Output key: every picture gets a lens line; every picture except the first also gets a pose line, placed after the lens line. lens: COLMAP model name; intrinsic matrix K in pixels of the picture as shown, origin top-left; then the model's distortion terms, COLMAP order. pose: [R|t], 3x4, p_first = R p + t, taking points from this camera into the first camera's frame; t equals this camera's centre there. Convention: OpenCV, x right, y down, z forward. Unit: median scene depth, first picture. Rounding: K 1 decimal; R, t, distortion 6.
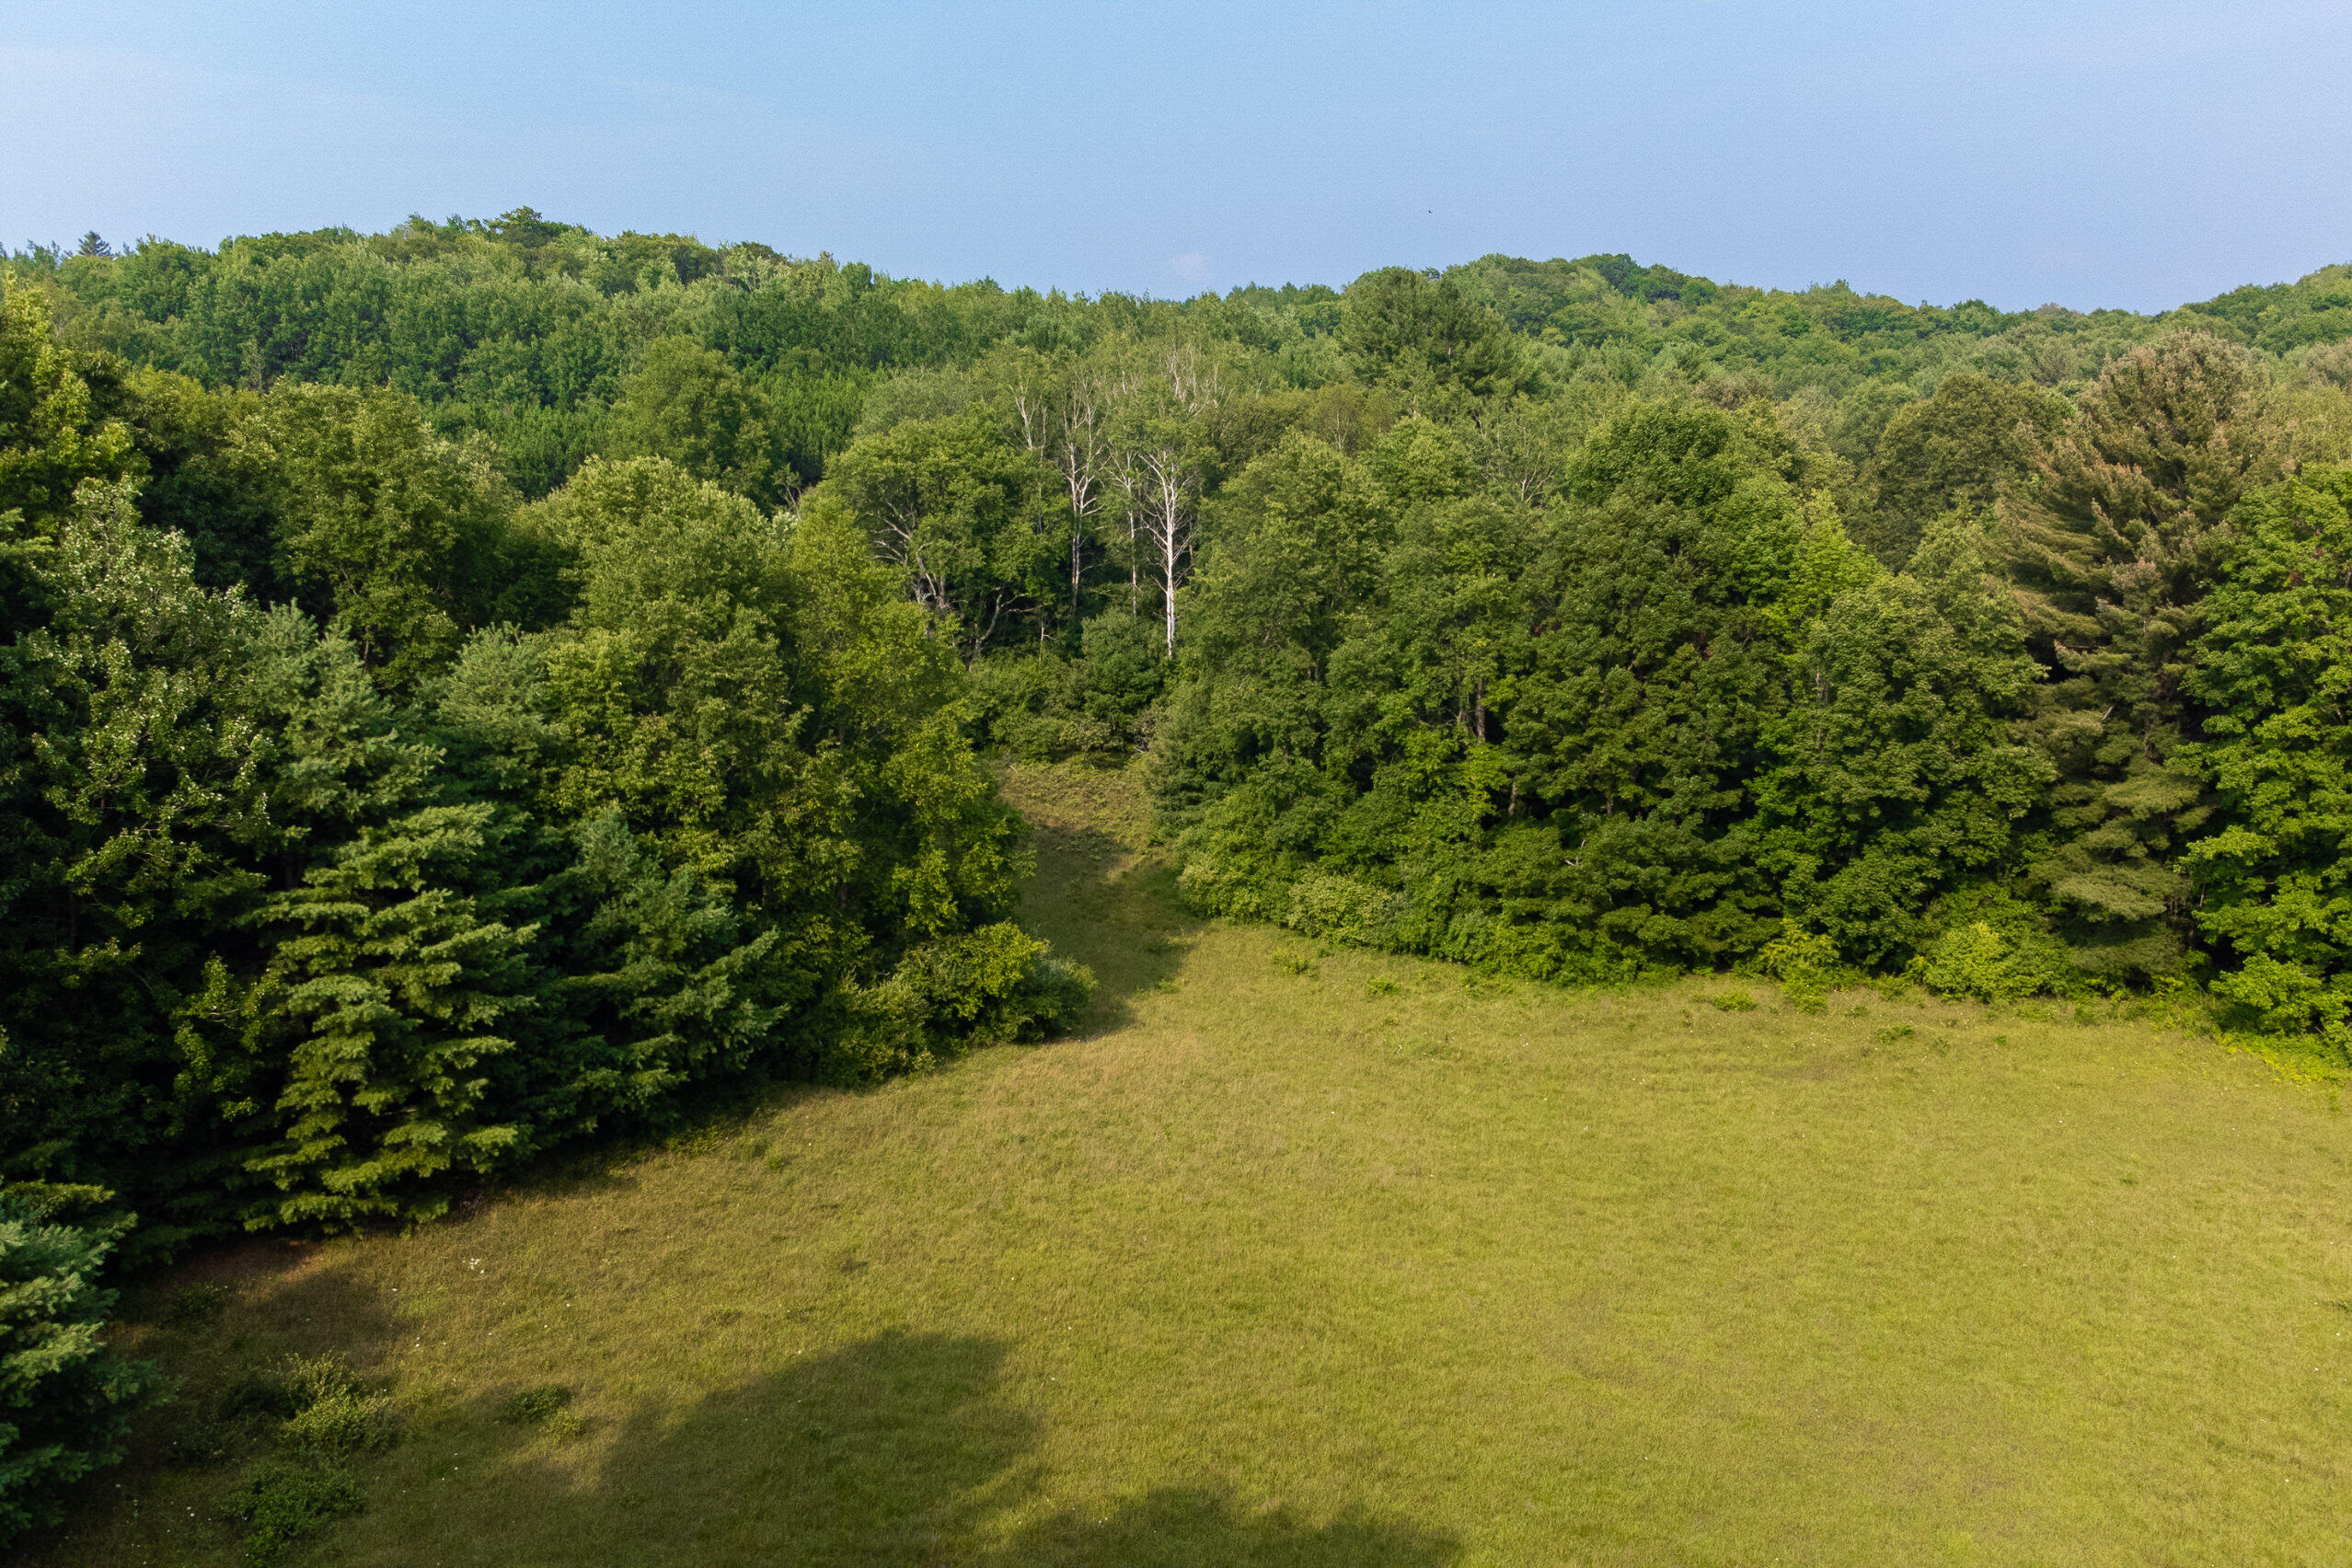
lens RADIAL K [[2072.4, 0, 1167.9], [0, 2072.4, 778.8], [0, 0, 1]] dist [0.036322, -0.012719]
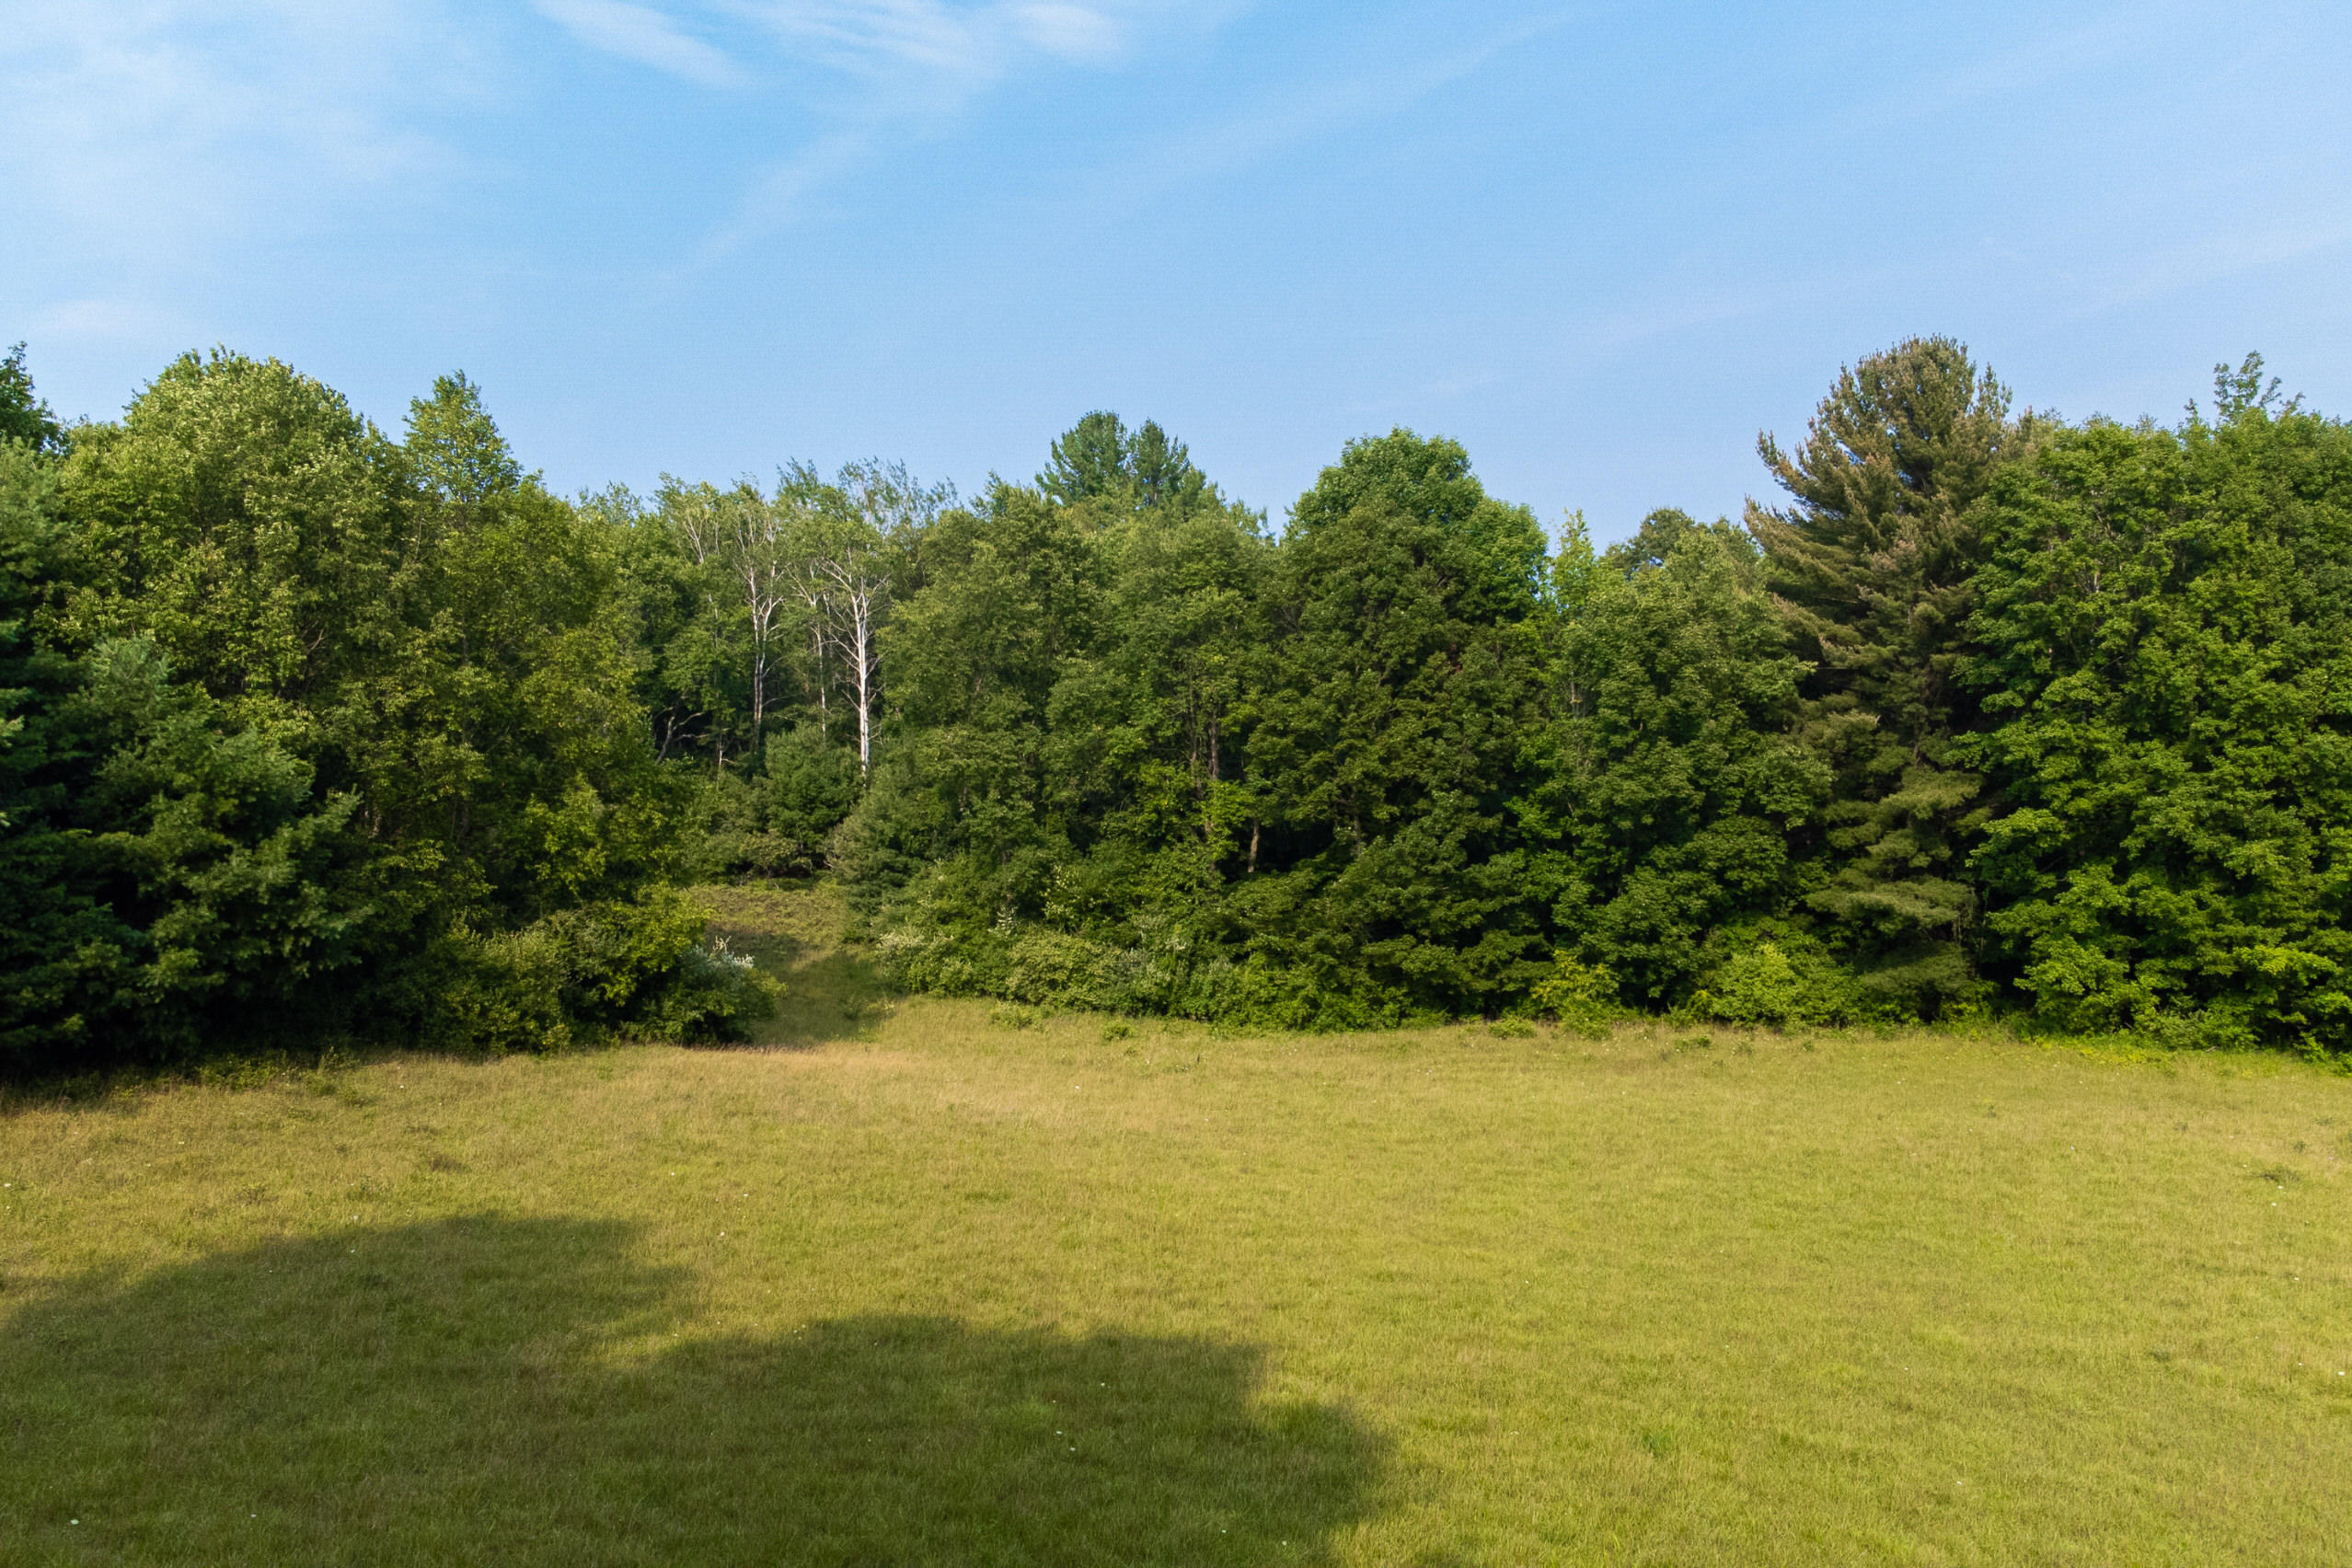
lens RADIAL K [[2072.4, 0, 1173.8], [0, 2072.4, 784.0], [0, 0, 1]] dist [0.036322, -0.012719]
pose [[0.988104, -0.001177, 0.153783, -0.007406], [0.027965, 0.984674, -0.172146, 0.165157], [-0.151223, 0.174398, 0.972994, 0.153642]]
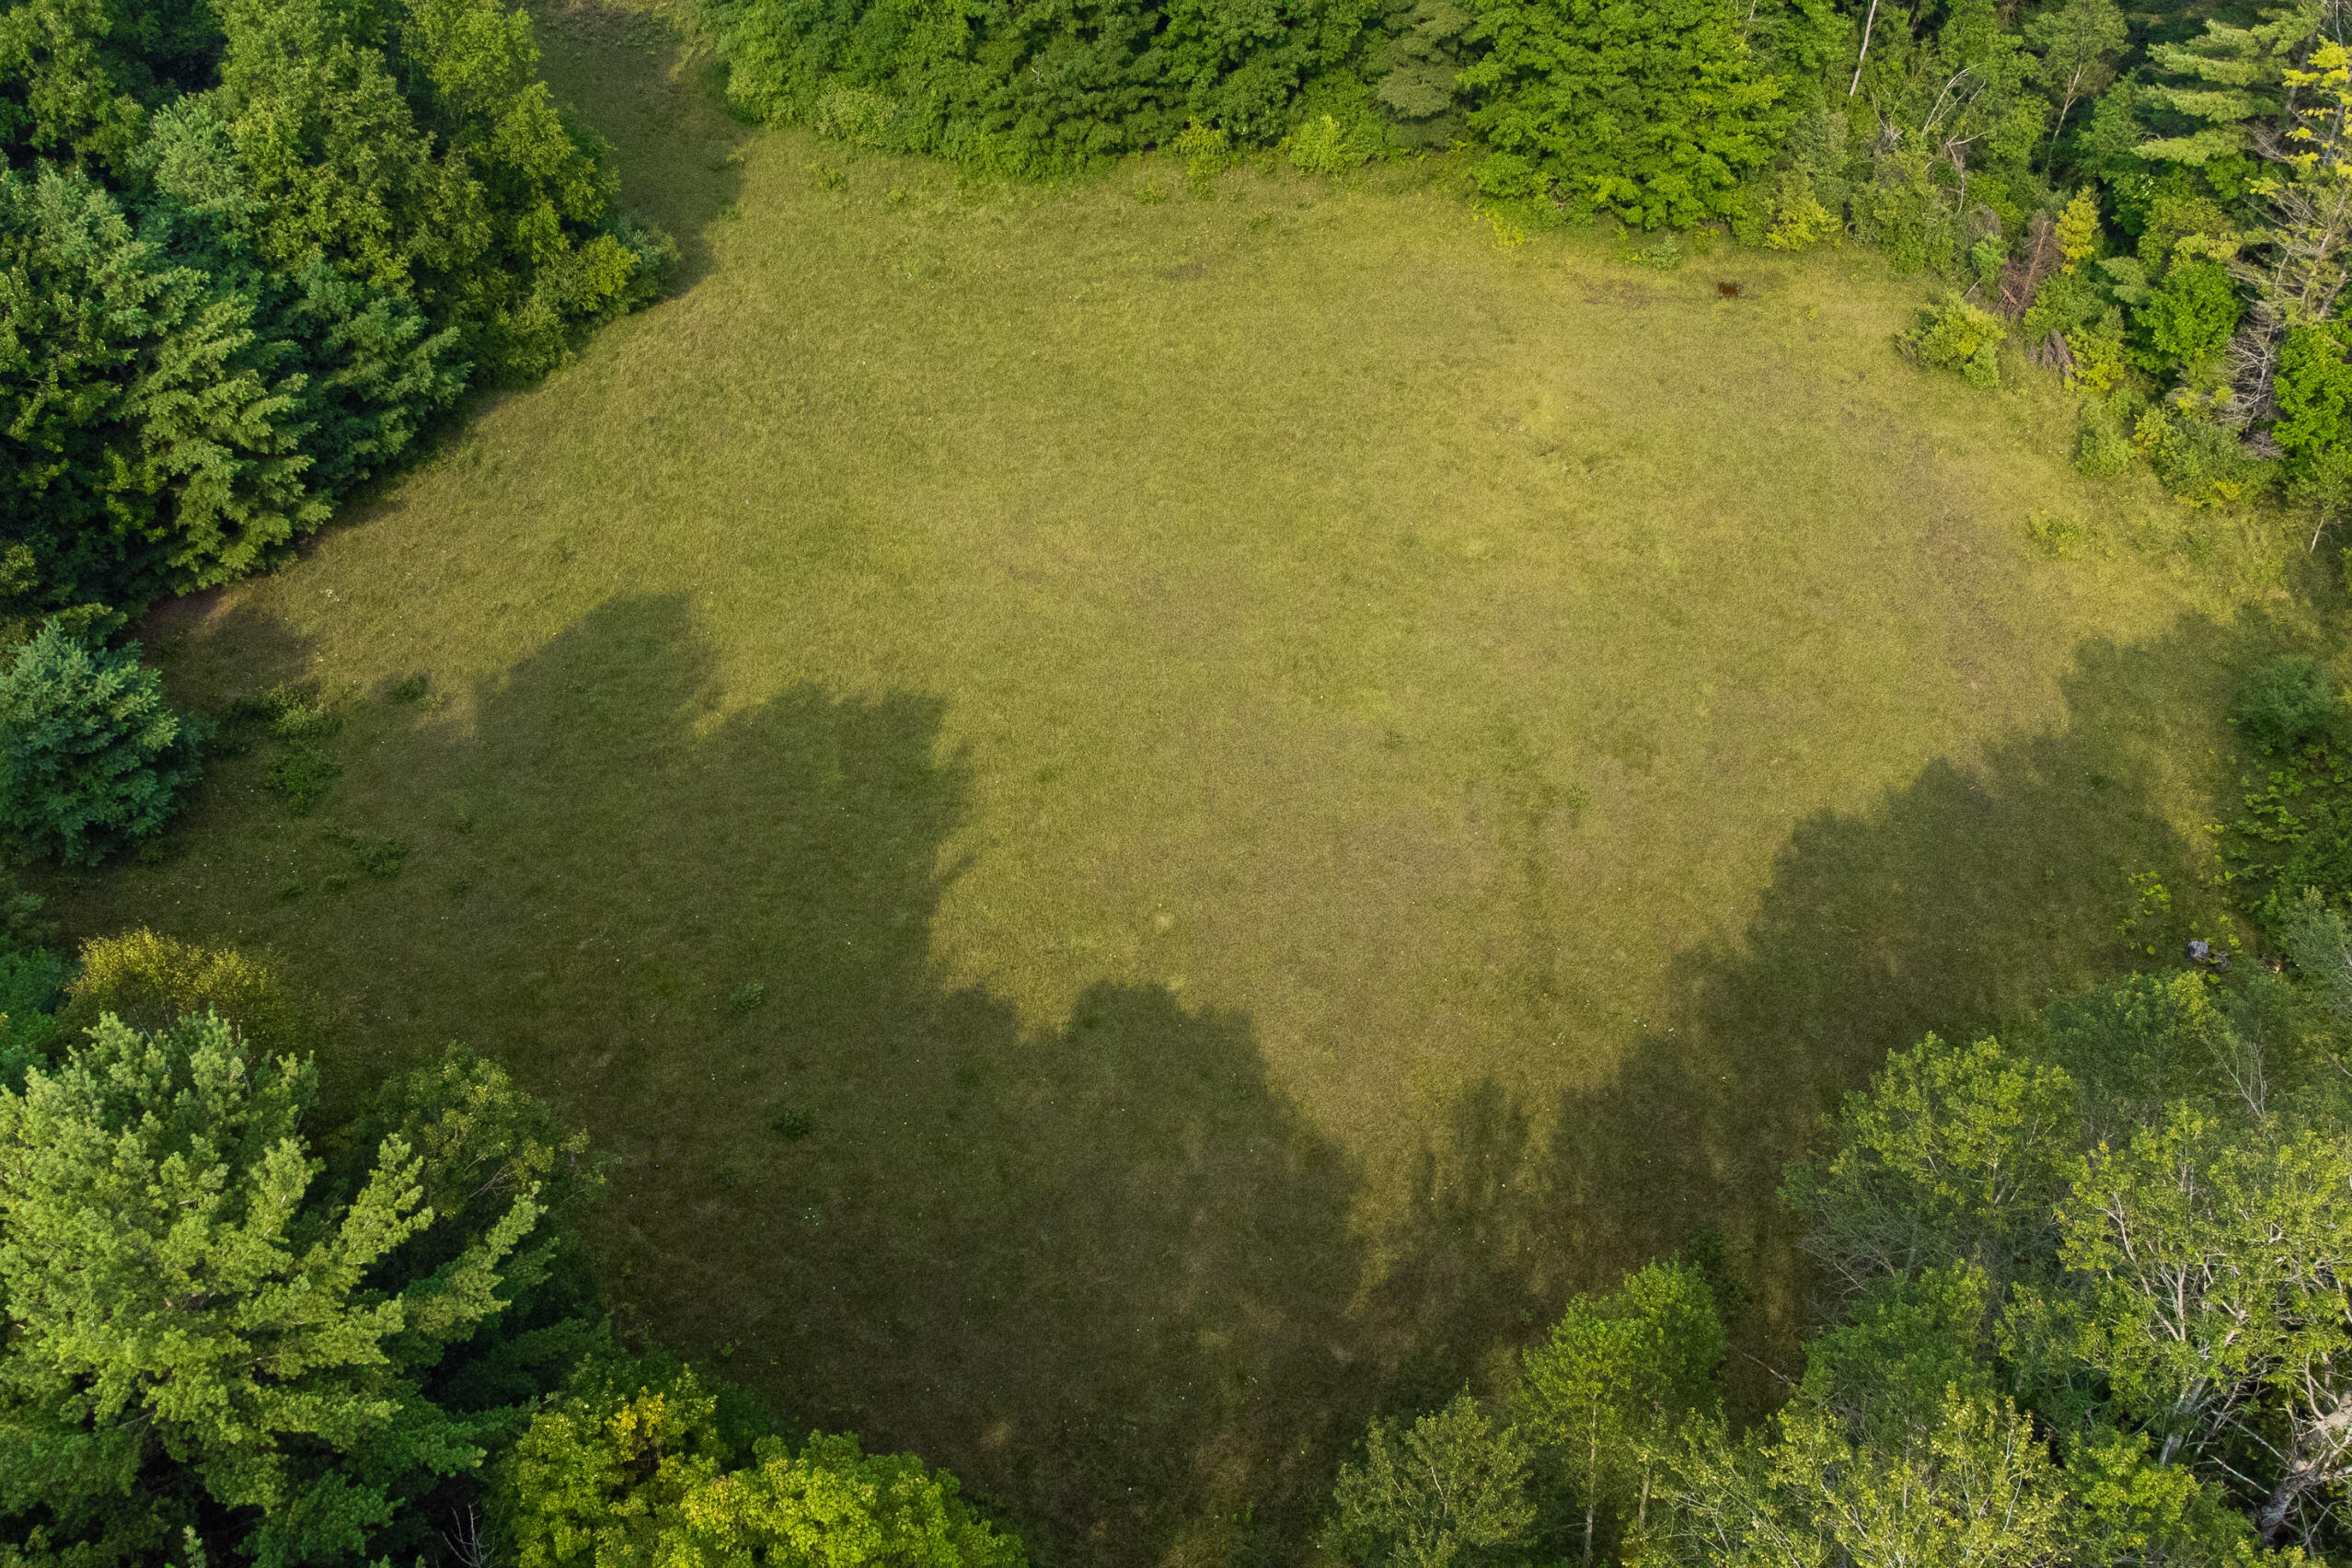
lens RADIAL K [[2072.4, 0, 1192.8], [0, 2072.4, 770.0], [0, 0, 1]] dist [0.036322, -0.012719]
pose [[0.978100, -0.135291, 0.158166, 0.032554], [0.028357, 0.839454, 0.542690, -0.345954], [-0.206194, -0.526320, 0.824907, -0.369166]]
